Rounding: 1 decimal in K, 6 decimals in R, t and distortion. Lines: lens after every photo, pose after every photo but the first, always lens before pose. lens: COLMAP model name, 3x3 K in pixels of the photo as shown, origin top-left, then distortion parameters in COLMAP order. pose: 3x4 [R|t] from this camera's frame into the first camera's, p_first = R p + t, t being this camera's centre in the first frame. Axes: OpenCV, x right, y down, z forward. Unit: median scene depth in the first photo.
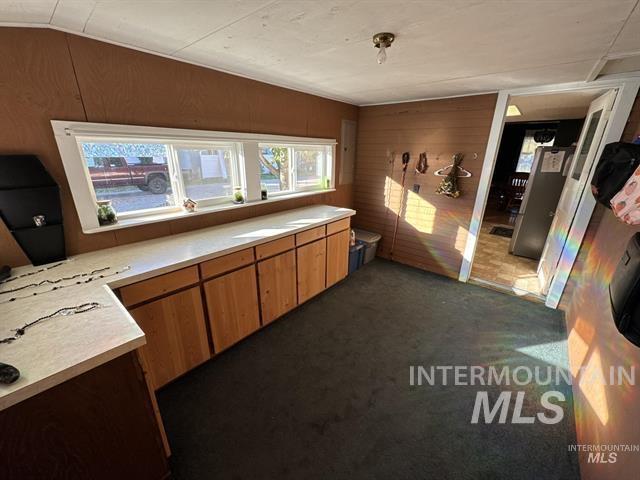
lens RADIAL K [[255.3, 0, 319.2], [0, 255.3, 239.7], [0, 0, 1]] dist [-0.001204, -0.000063]
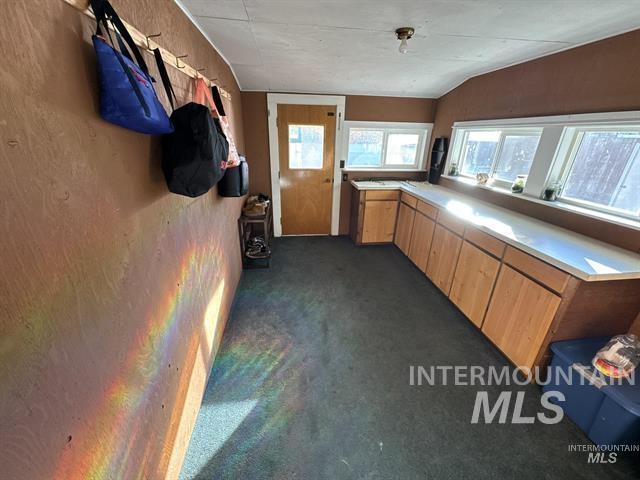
lens RADIAL K [[255.3, 0, 319.2], [0, 255.3, 239.7], [0, 0, 1]] dist [-0.001204, -0.000063]
pose [[-0.673934, 0.257320, -0.692531, 0.950577], [-0.274667, 0.782925, 0.558199, -0.355219], [0.685836, 0.566405, -0.456963, 1.091947]]
